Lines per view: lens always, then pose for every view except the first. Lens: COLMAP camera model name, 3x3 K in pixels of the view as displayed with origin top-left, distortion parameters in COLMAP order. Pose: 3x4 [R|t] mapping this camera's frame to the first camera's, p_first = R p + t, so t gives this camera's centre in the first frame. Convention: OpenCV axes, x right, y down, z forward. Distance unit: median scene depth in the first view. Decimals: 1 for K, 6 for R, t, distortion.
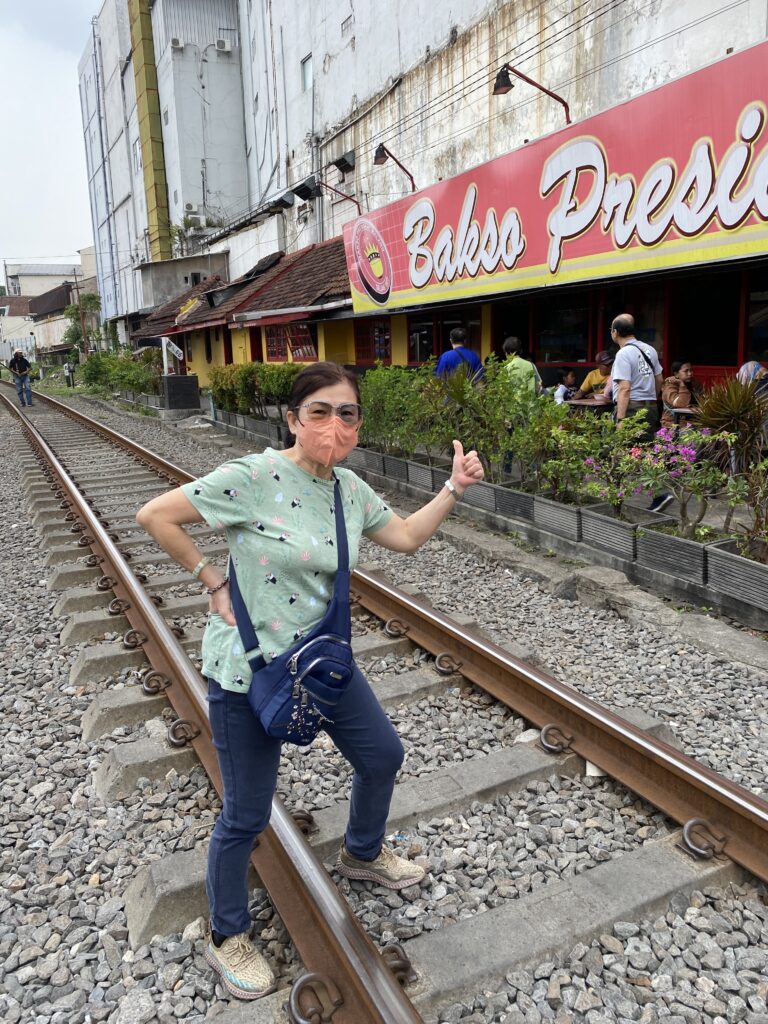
lens RADIAL K [[776.9, 0, 384.0], [0, 776.9, 512.0], [0, 0, 1]] dist [-0.001064, -0.002160]
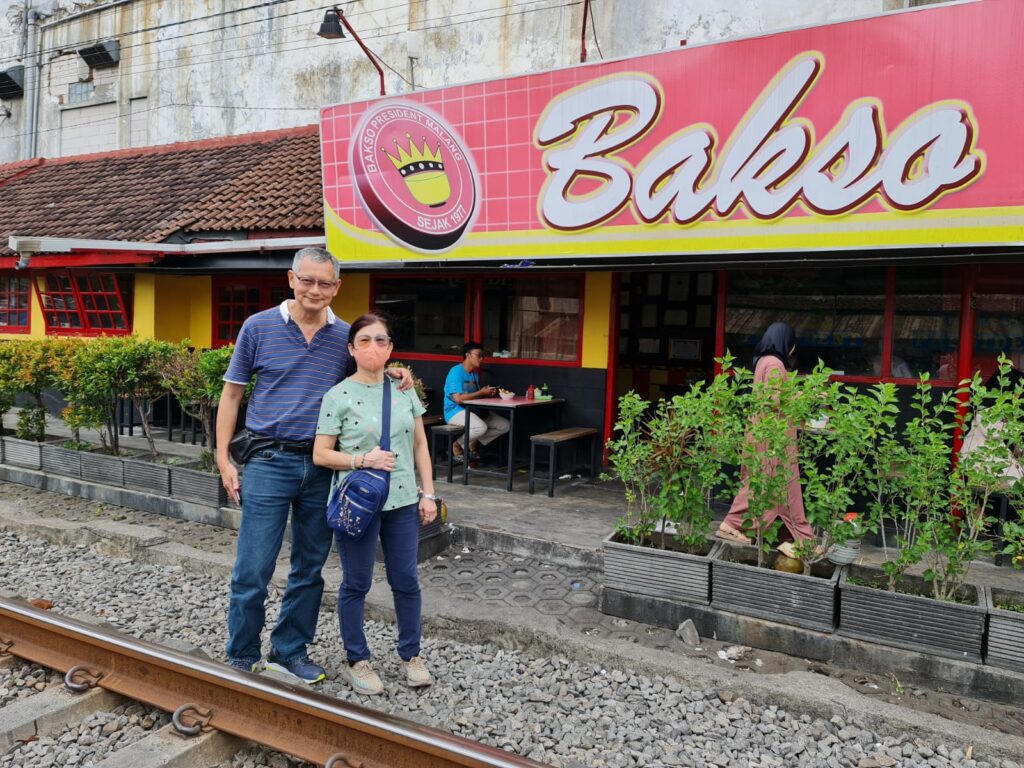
lens RADIAL K [[678.1, 0, 512.1], [0, 678.1, 396.9], [0, 0, 1]] dist [0.061701, -0.060049]
pose [[0.774096, -0.007050, 0.633029, -0.278827], [0.079673, 0.993072, -0.086368, -0.112314], [-0.628035, 0.117293, 0.769295, 0.588004]]
